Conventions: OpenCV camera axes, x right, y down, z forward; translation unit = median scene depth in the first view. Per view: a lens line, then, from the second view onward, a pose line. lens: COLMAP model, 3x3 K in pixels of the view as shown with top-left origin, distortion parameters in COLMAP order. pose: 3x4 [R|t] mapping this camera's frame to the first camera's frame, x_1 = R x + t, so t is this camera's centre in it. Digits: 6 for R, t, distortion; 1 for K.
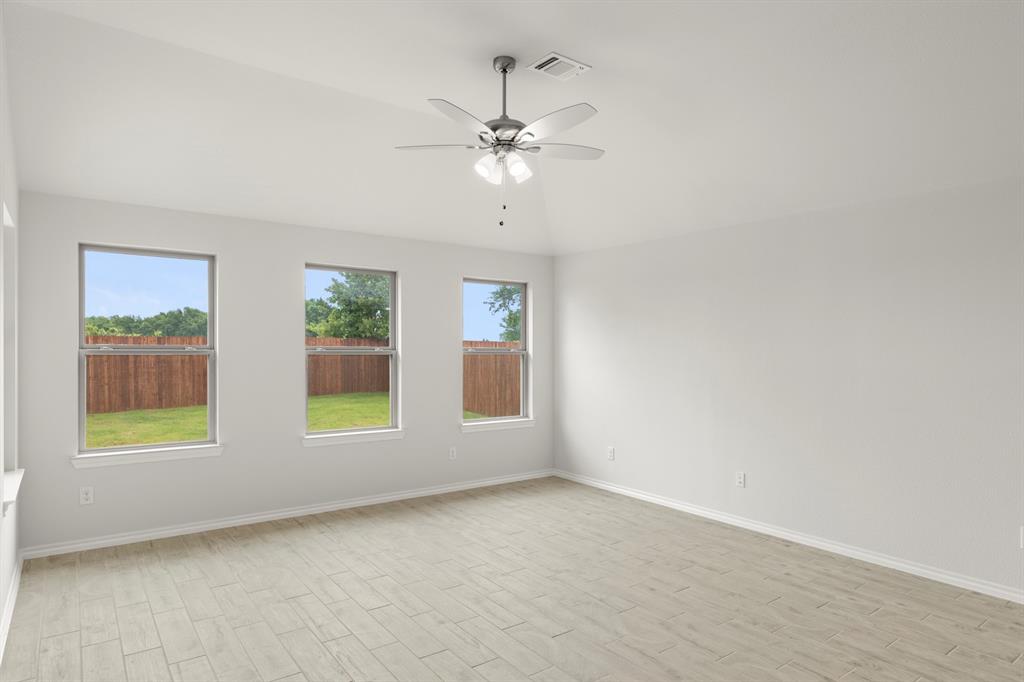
lens RADIAL K [[604.4, 0, 520.0], [0, 604.4, 342.4], [0, 0, 1]] dist [-0.002850, -0.005409]
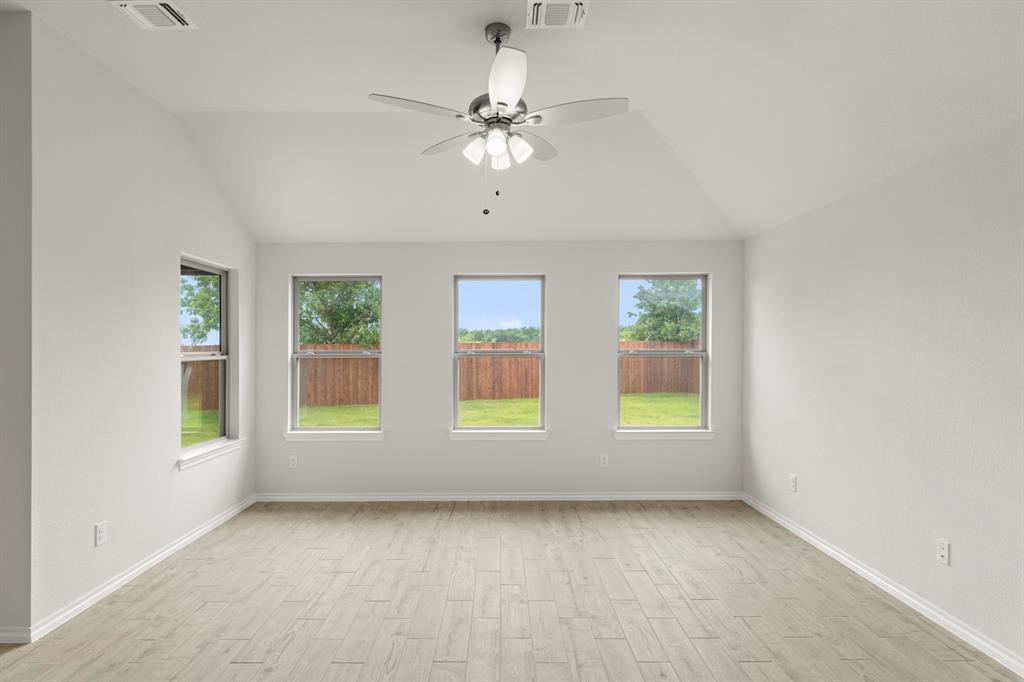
lens RADIAL K [[548.7, 0, 497.4], [0, 548.7, 352.3], [0, 0, 1]] dist [-0.002563, -0.000304]
pose [[0.794451, -0.008010, -0.607276, 0.329361], [0.015932, 0.999844, 0.007655, 0.004006], [0.607120, -0.015756, 0.794454, 0.246883]]
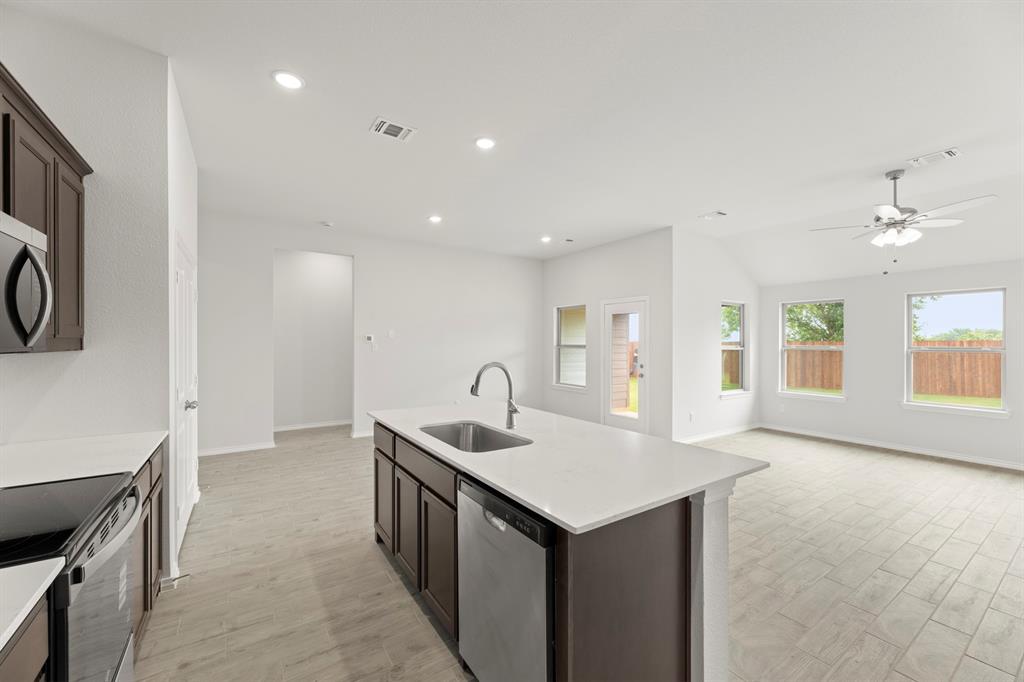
lens RADIAL K [[406.9, 0, 513.1], [0, 406.9, 333.9], [0, 0, 1]] dist [0.002412, -0.000874]
pose [[-0.056966, -0.031305, -0.997885, 0.803486], [0.000967, 0.999506, -0.031411, 0.006225], [0.998376, -0.002754, -0.056907, 0.015219]]
